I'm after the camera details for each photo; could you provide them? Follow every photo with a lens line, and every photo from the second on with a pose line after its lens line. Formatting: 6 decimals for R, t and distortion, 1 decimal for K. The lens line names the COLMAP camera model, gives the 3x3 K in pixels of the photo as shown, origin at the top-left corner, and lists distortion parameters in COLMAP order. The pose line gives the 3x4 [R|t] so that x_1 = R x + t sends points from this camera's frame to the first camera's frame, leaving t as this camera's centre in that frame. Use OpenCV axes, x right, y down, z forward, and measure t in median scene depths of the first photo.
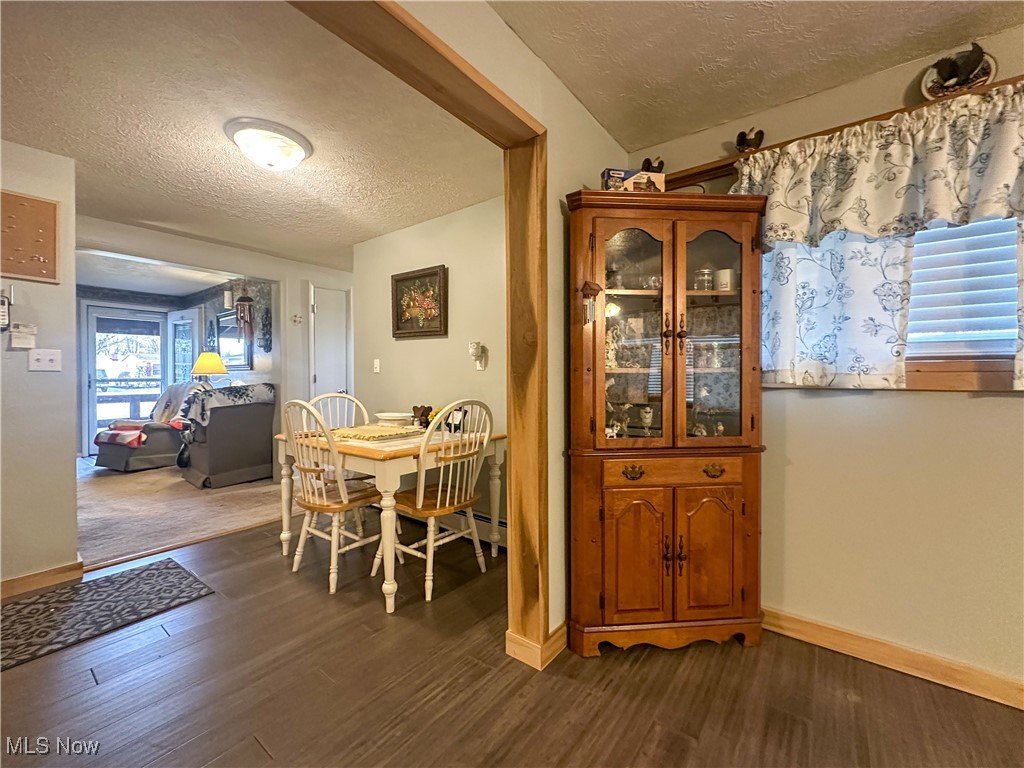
lens RADIAL K [[413.5, 0, 440.6], [0, 413.5, 381.1], [0, 0, 1]] dist [0.014609, -0.001154]
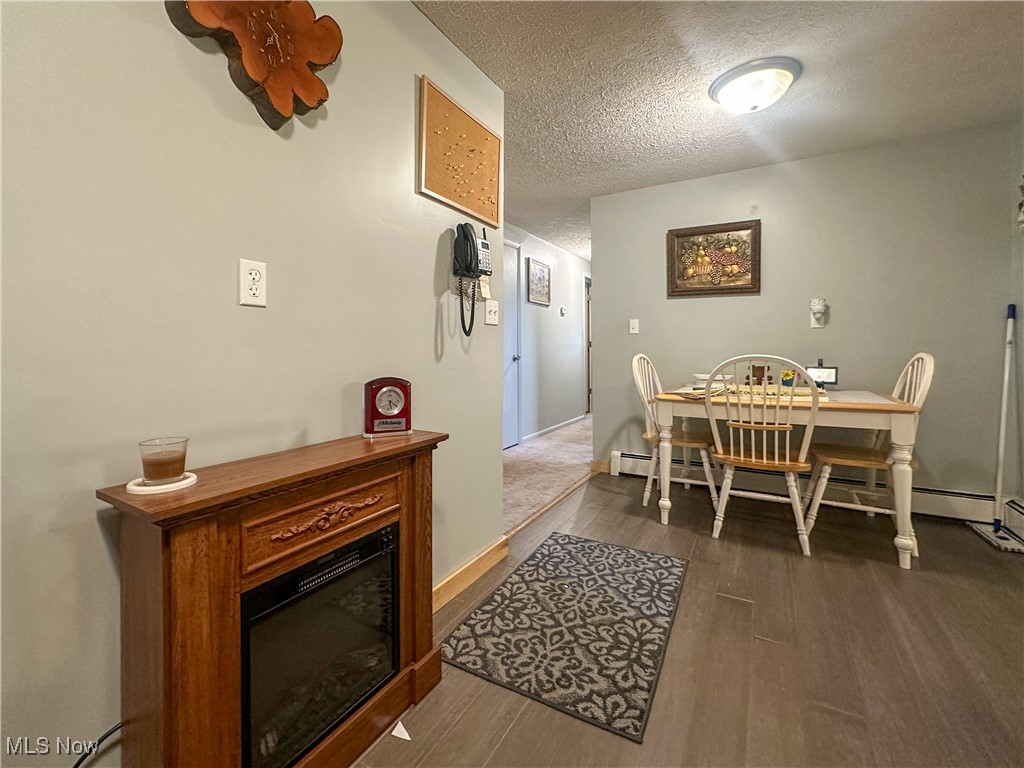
lens RADIAL K [[447.1, 0, 453.8], [0, 447.1, 343.3], [0, 0, 1]] dist [-0.000672, -0.000371]
pose [[0.995097, -0.012732, 0.098080, -1.156785], [0.015395, 0.999532, -0.026446, 0.041415], [-0.097698, 0.027826, 0.994827, 0.049263]]
